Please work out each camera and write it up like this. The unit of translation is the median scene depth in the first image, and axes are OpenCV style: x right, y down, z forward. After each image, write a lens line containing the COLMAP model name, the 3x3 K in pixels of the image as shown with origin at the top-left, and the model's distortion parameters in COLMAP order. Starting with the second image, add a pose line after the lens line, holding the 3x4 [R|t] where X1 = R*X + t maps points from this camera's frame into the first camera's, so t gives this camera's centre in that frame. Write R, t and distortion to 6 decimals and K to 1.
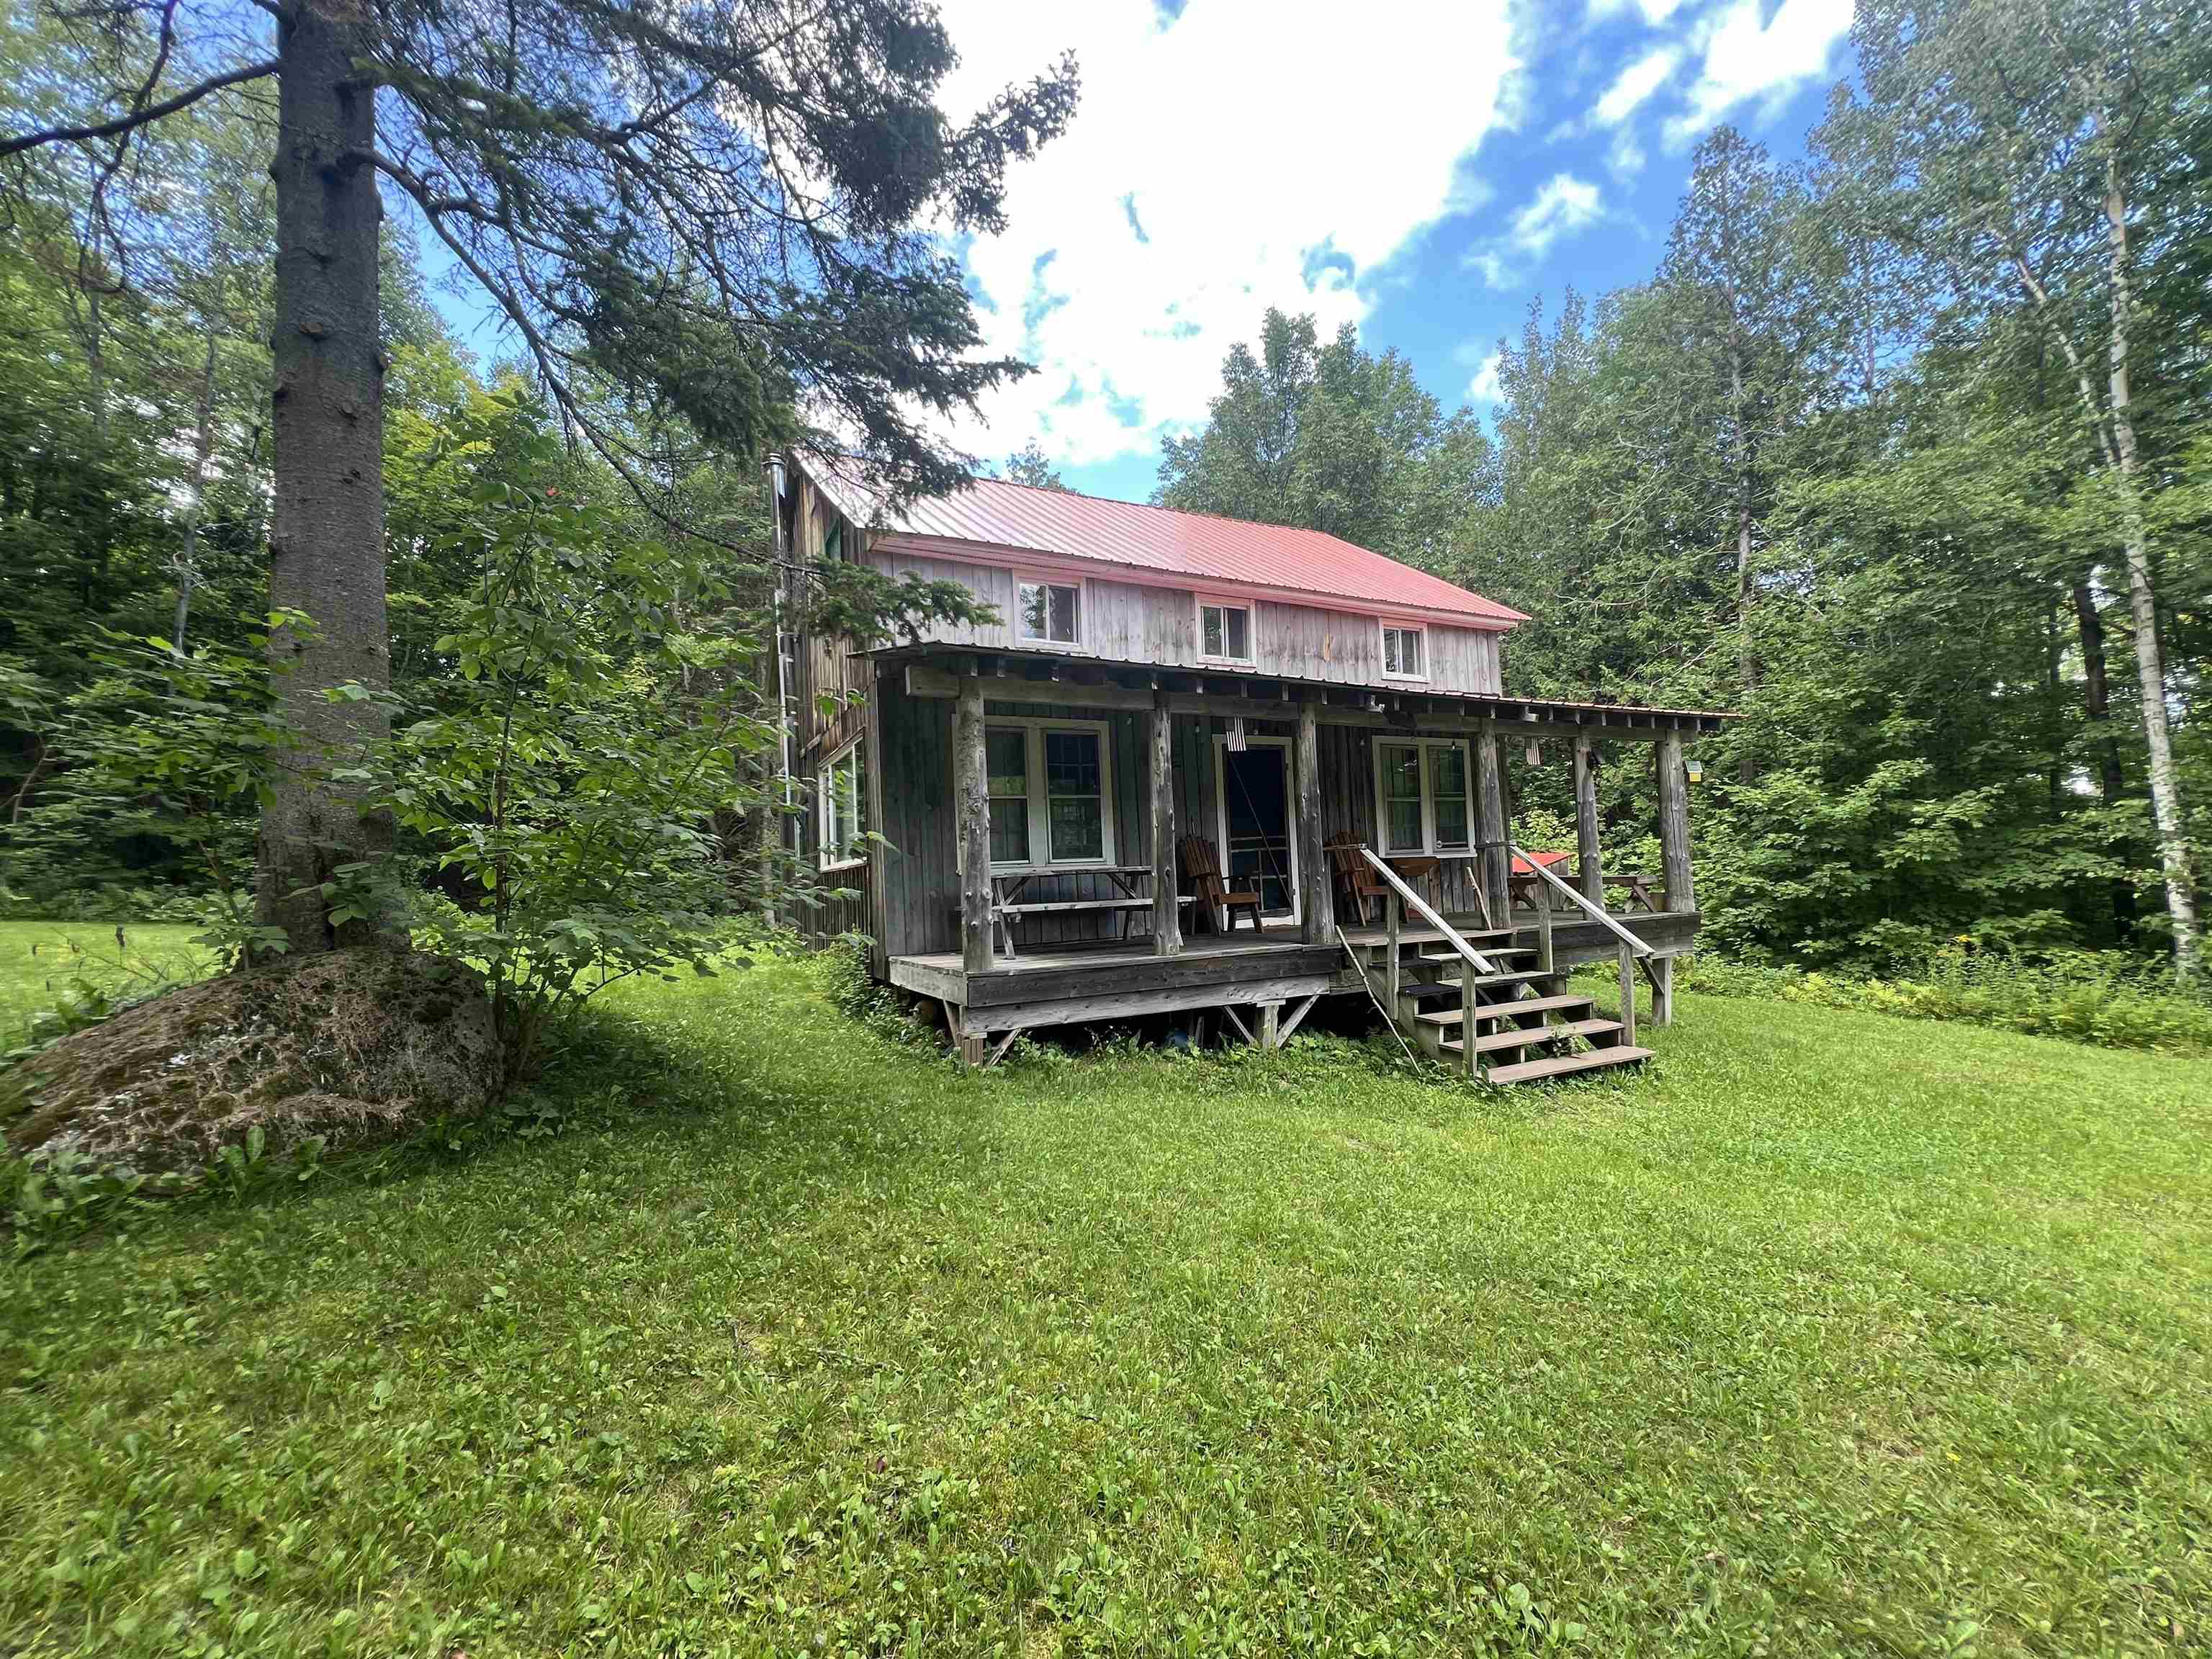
lens RADIAL K [[886.9, 0, 1100.0], [0, 886.9, 821.1], [0, 0, 1]] dist [0.001311, 0.000286]
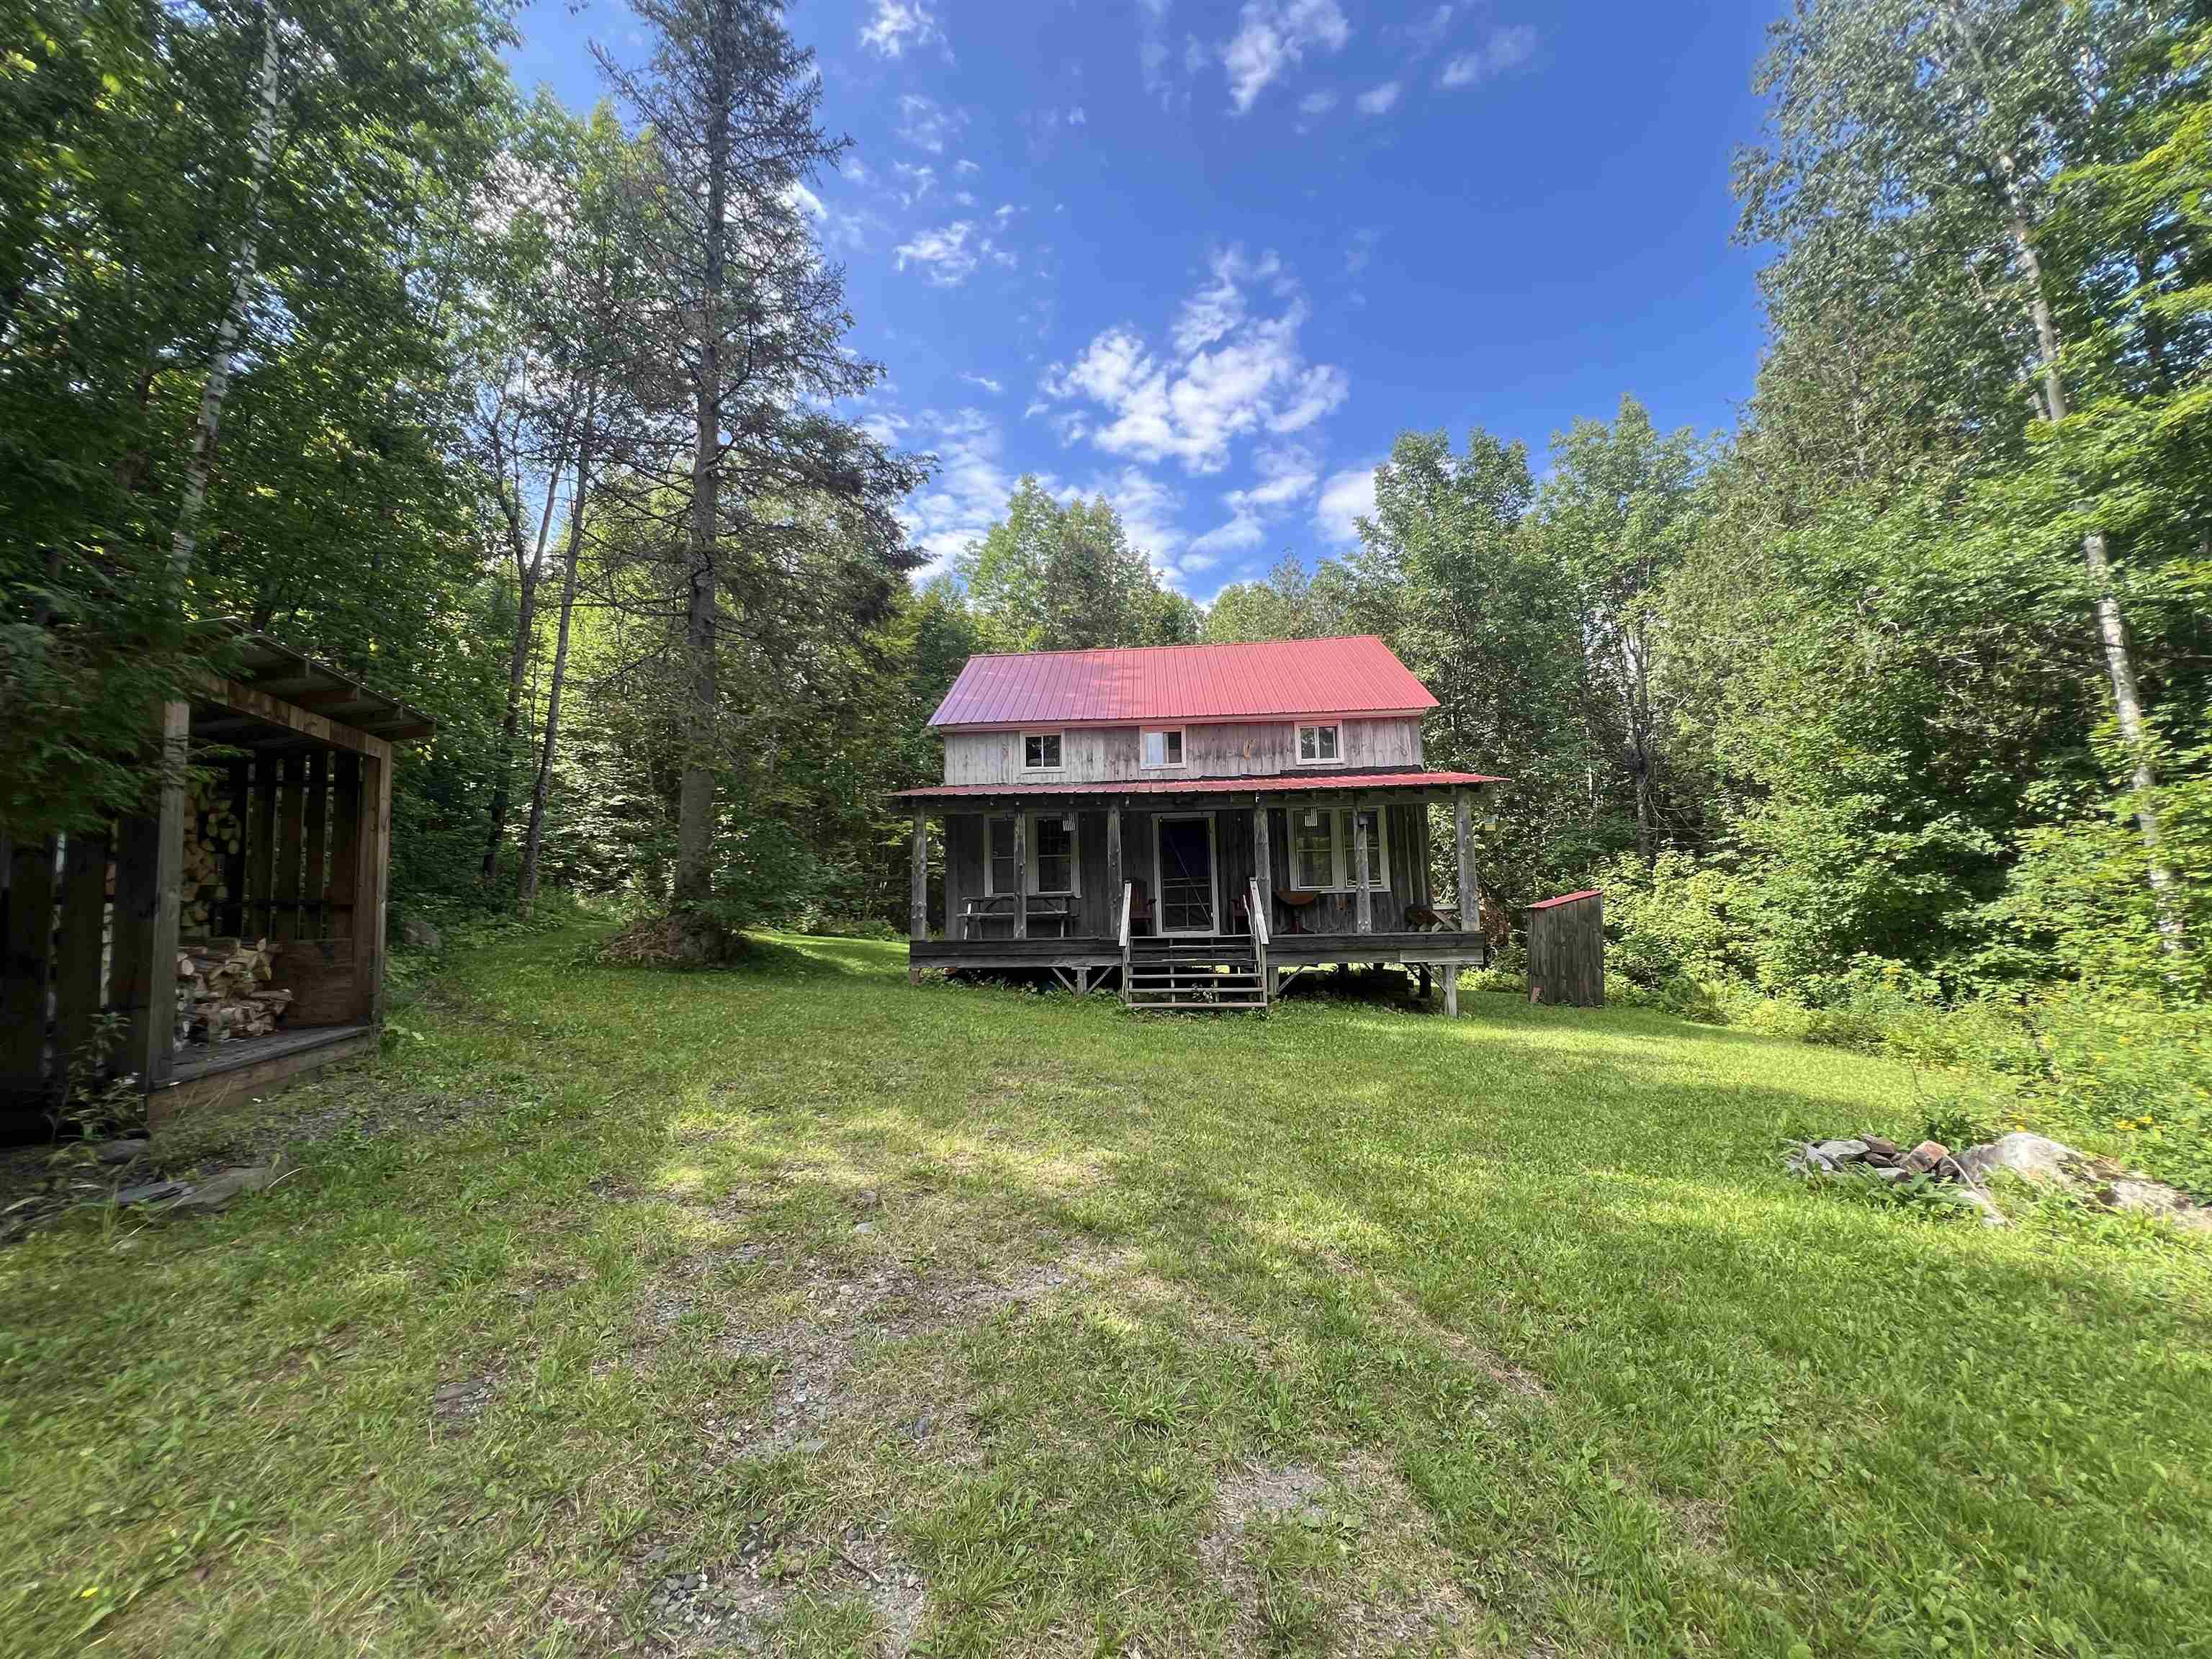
lens RADIAL K [[886.9, 0, 1100.0], [0, 886.9, 821.1], [0, 0, 1]] dist [0.001311, 0.000286]
pose [[0.859471, -0.044944, -0.509204, 0.906163], [0.015462, 0.997957, -0.061986, 0.012988], [0.510950, 0.045402, 0.858411, -0.434838]]
